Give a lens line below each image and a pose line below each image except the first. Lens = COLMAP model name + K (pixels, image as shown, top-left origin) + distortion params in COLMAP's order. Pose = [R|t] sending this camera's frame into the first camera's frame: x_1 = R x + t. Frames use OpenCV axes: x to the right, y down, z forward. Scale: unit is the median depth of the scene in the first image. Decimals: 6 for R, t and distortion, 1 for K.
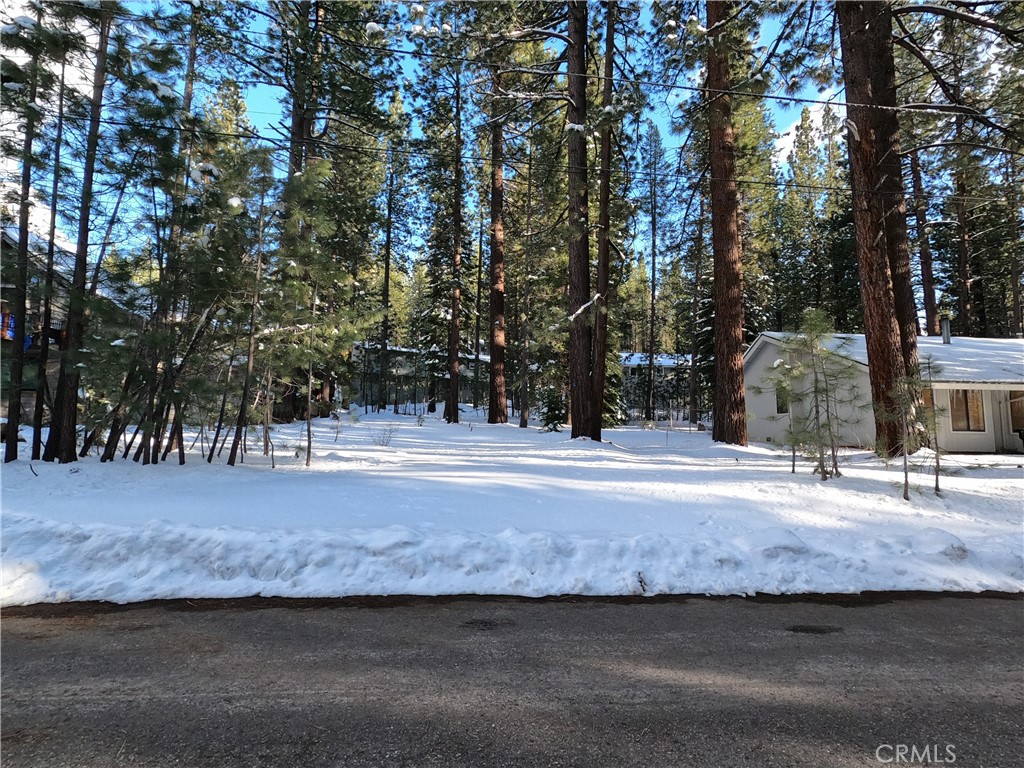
lens RADIAL K [[484.6, 0, 508.0], [0, 484.6, 382.7], [0, 0, 1]] dist [-0.002071, 0.000511]
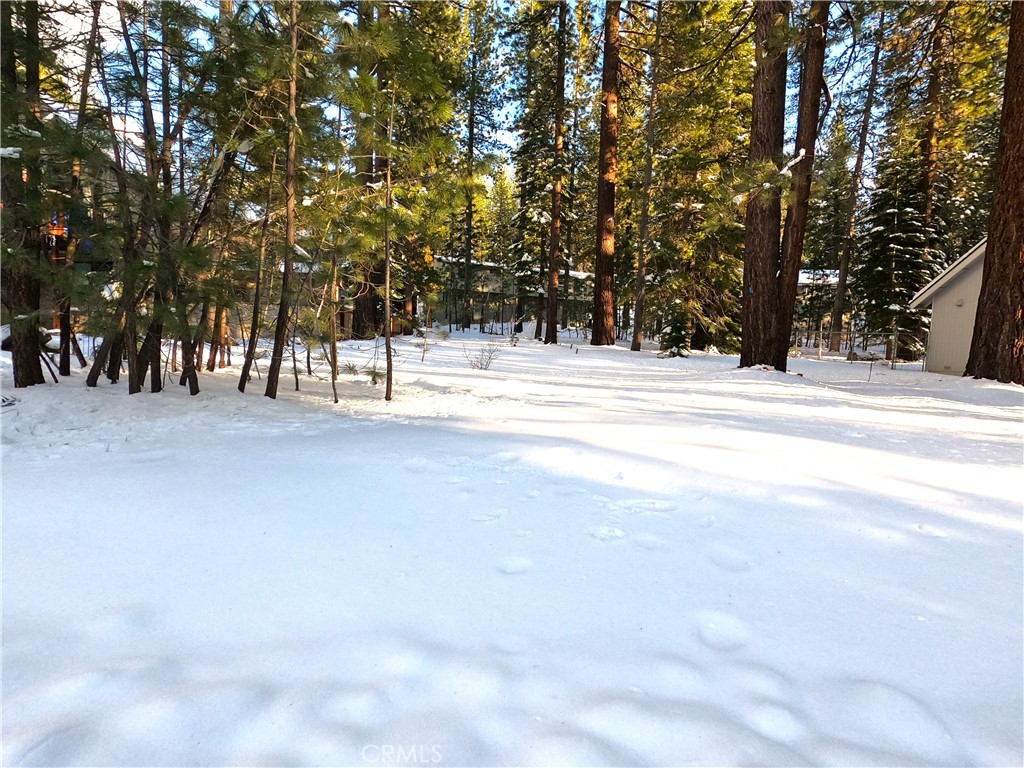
lens RADIAL K [[486.2, 0, 511.5], [0, 486.2, 384.9], [0, 0, 1]] dist [0.000107, -0.000438]
pose [[0.988566, 0.032751, -0.147190, -0.050273], [-0.008494, 0.986673, 0.162491, 0.014435], [0.150551, -0.159383, 0.975670, 0.128082]]
